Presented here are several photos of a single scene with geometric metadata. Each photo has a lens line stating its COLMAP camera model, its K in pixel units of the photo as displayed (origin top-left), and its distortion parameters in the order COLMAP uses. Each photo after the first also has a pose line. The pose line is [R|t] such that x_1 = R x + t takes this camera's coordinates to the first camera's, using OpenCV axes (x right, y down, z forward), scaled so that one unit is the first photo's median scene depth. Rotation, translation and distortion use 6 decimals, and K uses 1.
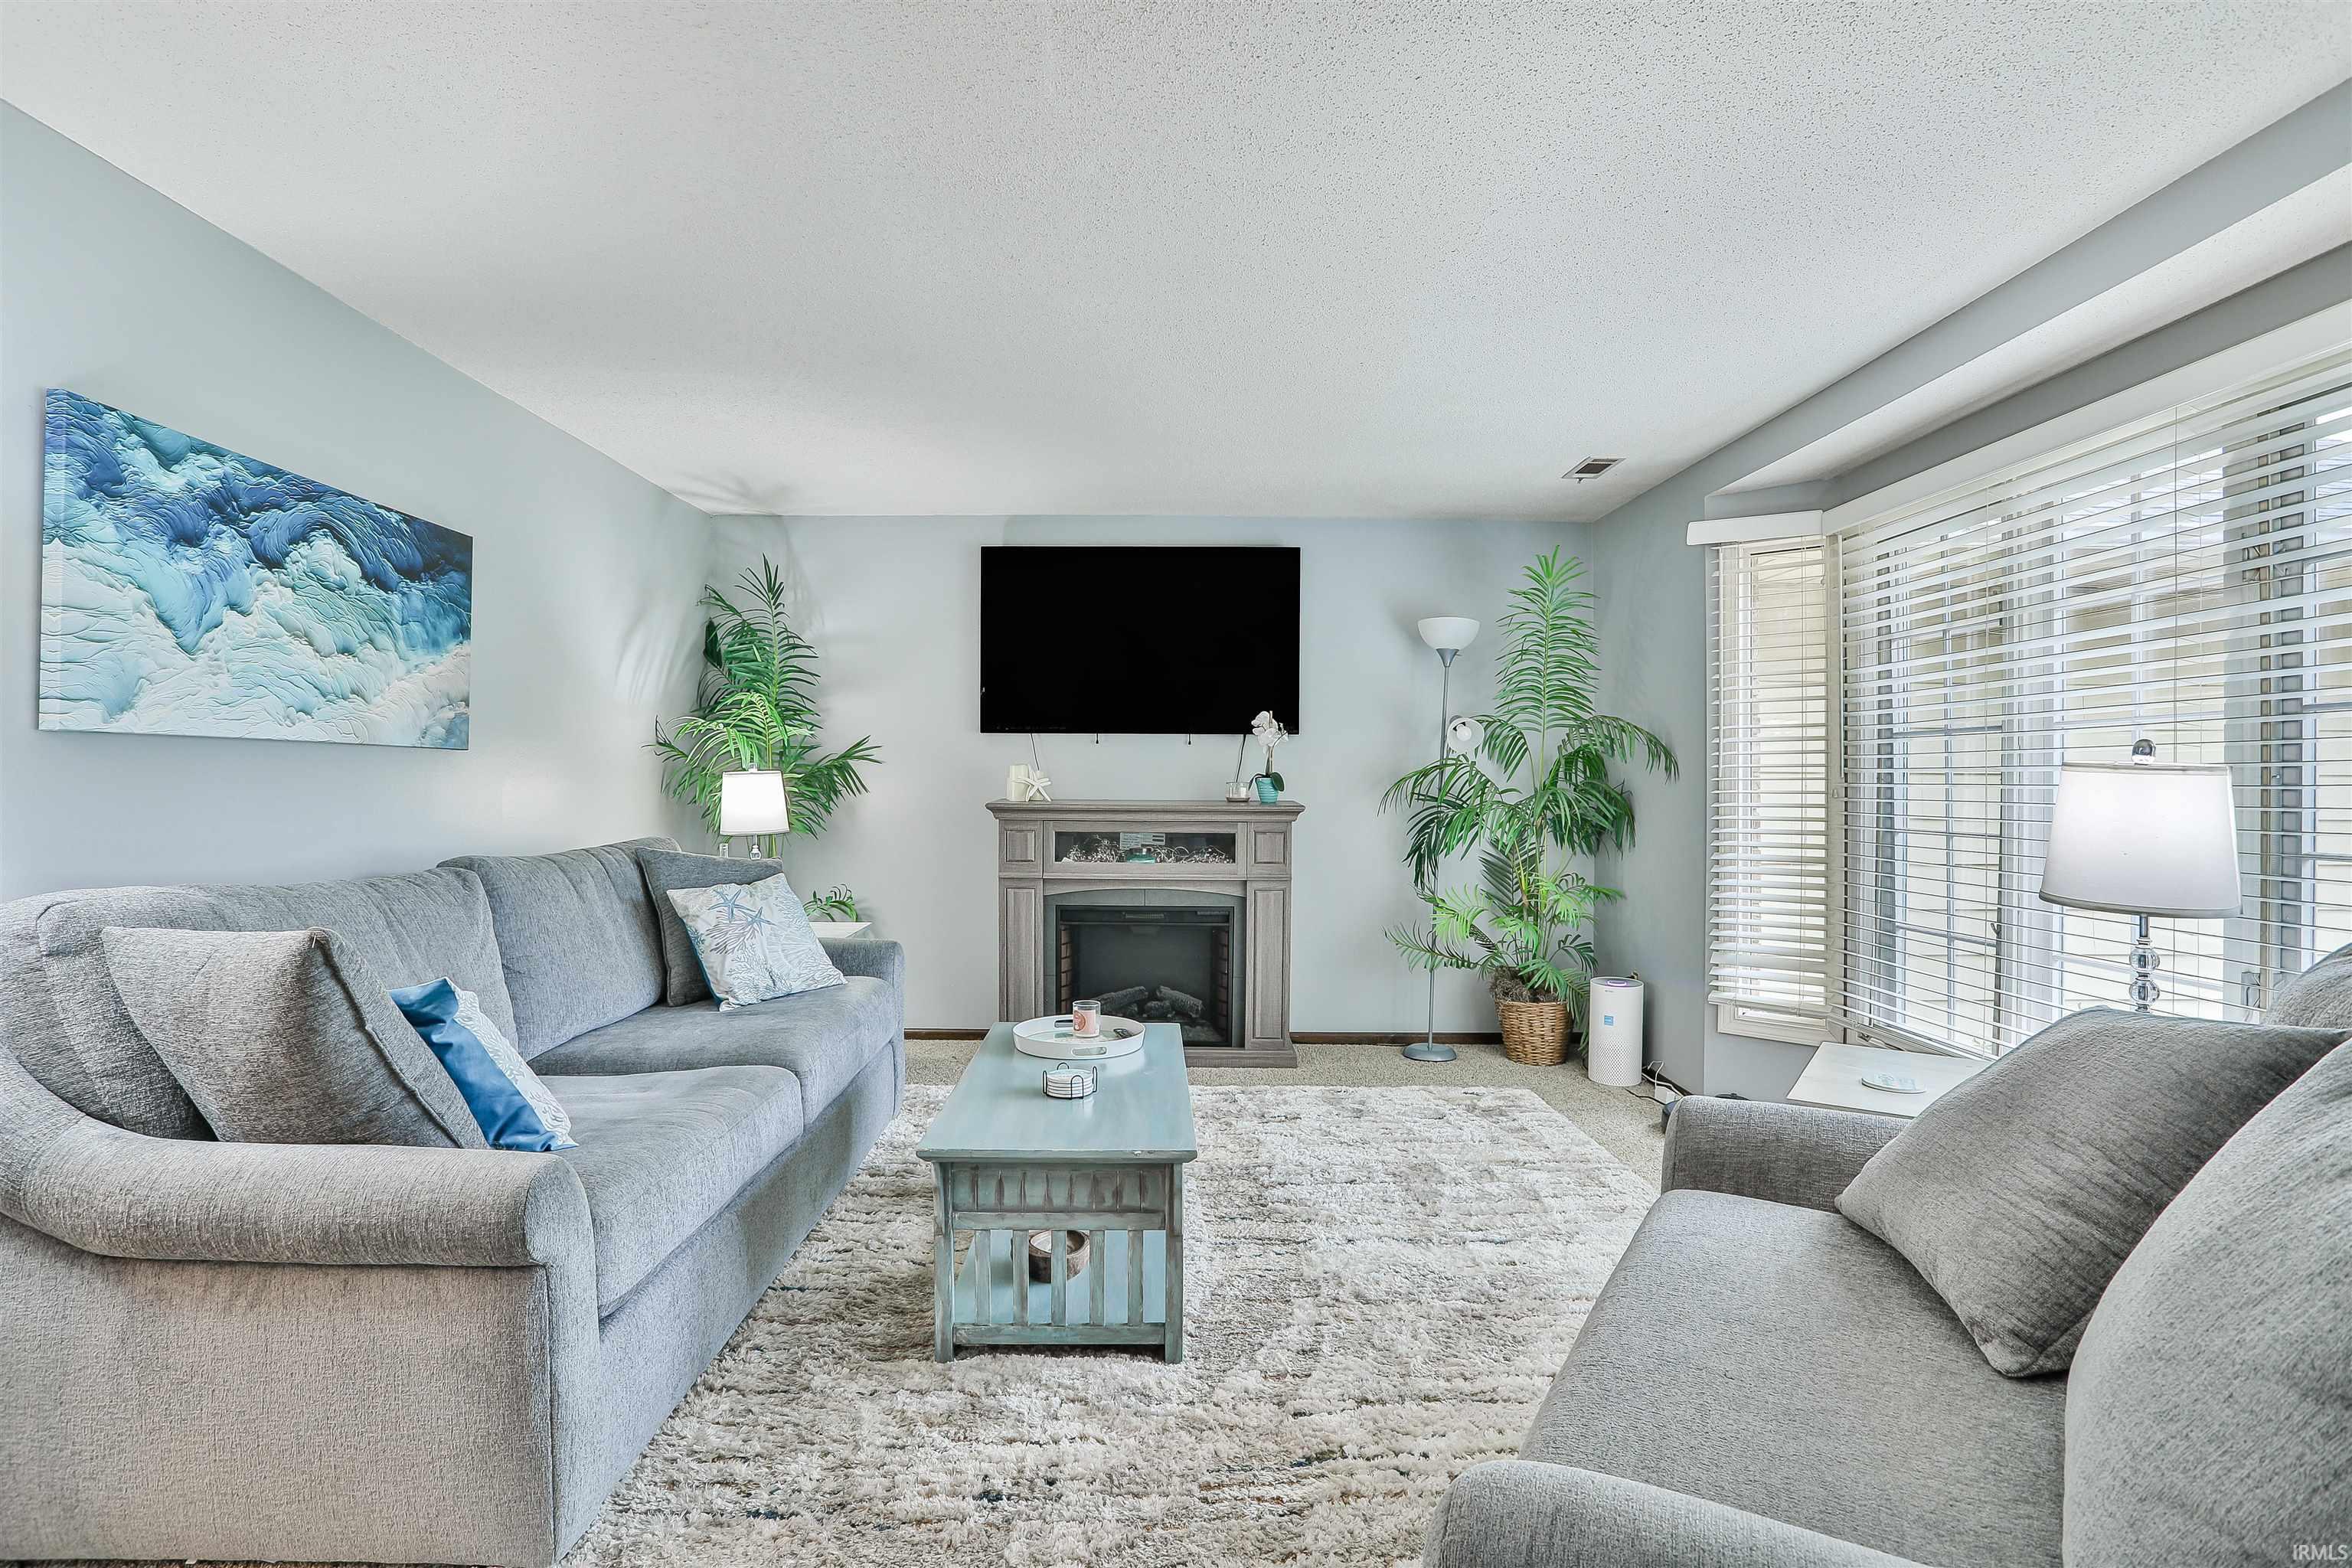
lens RADIAL K [[1145.7, 0, 1153.2], [0, 1145.7, 777.5], [0, 0, 1]] dist [-0.087751, 0.049961]
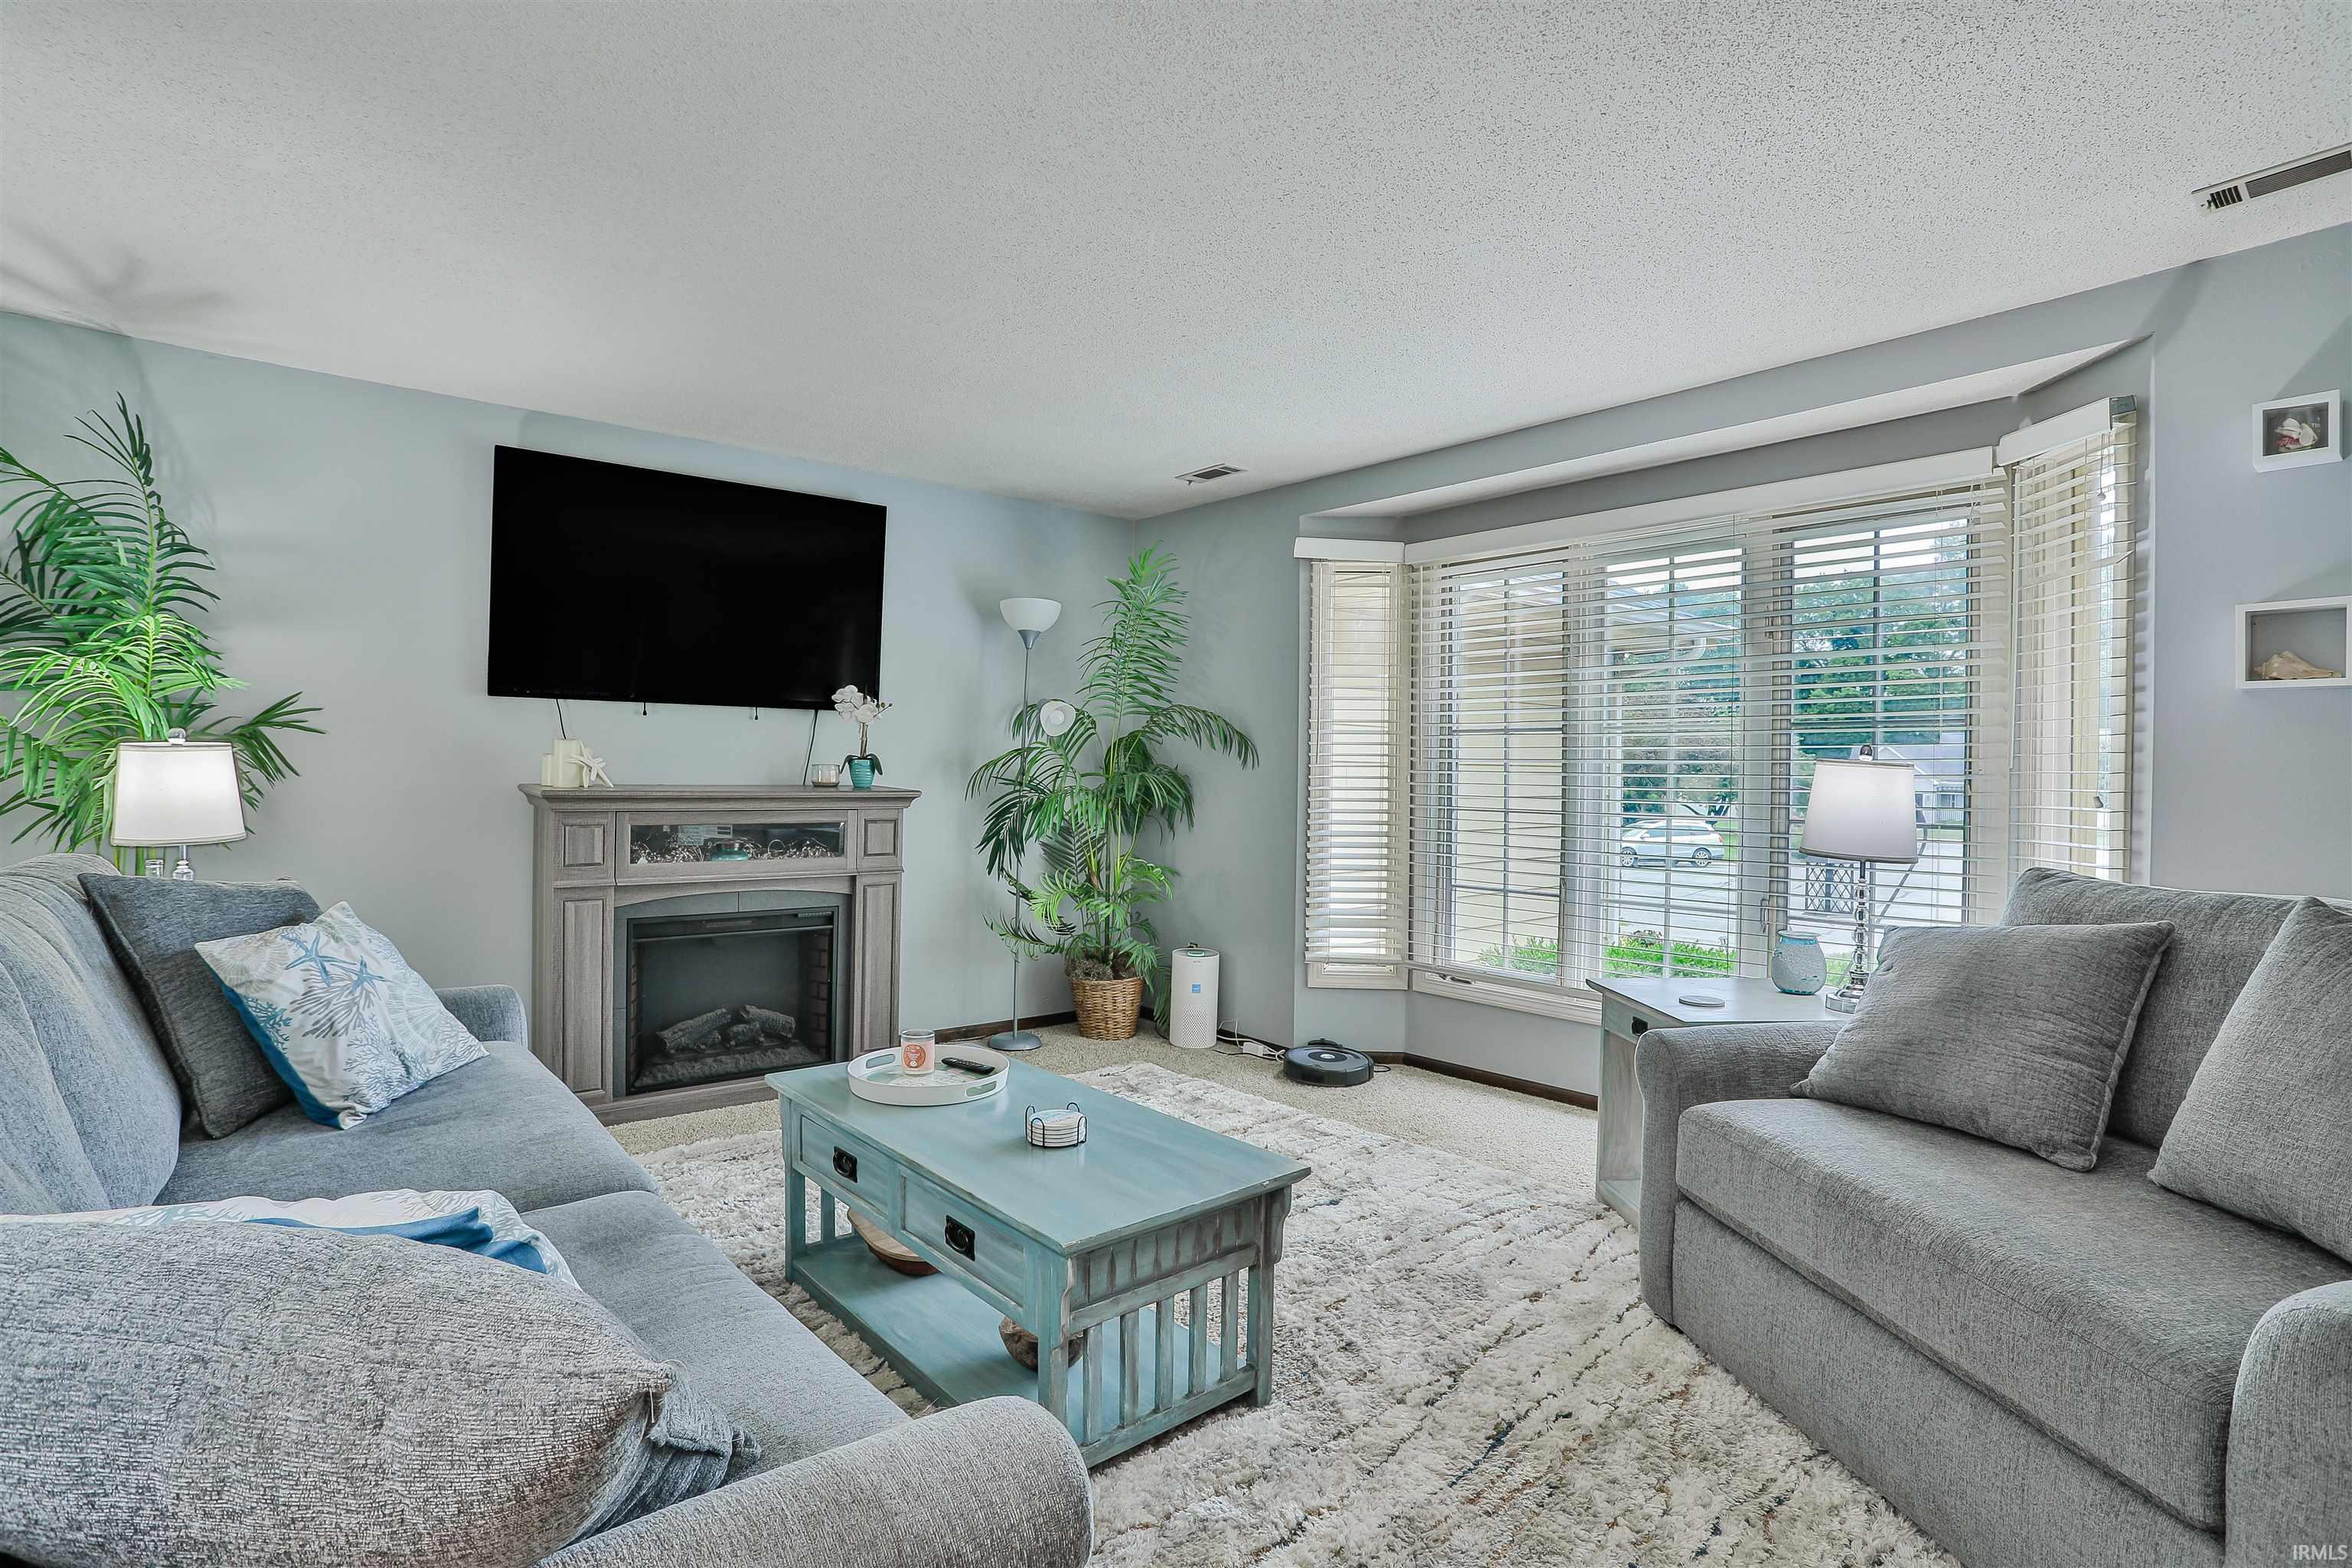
lens RADIAL K [[1145.7, 0, 1153.2], [0, 1145.7, 777.5], [0, 0, 1]] dist [-0.087751, 0.049961]
pose [[0.767057, 0.000583, 0.641579, -0.306803], [-0.011167, 0.999860, 0.012442, 0.000517], [-0.641482, -0.016708, 0.766956, 0.177880]]
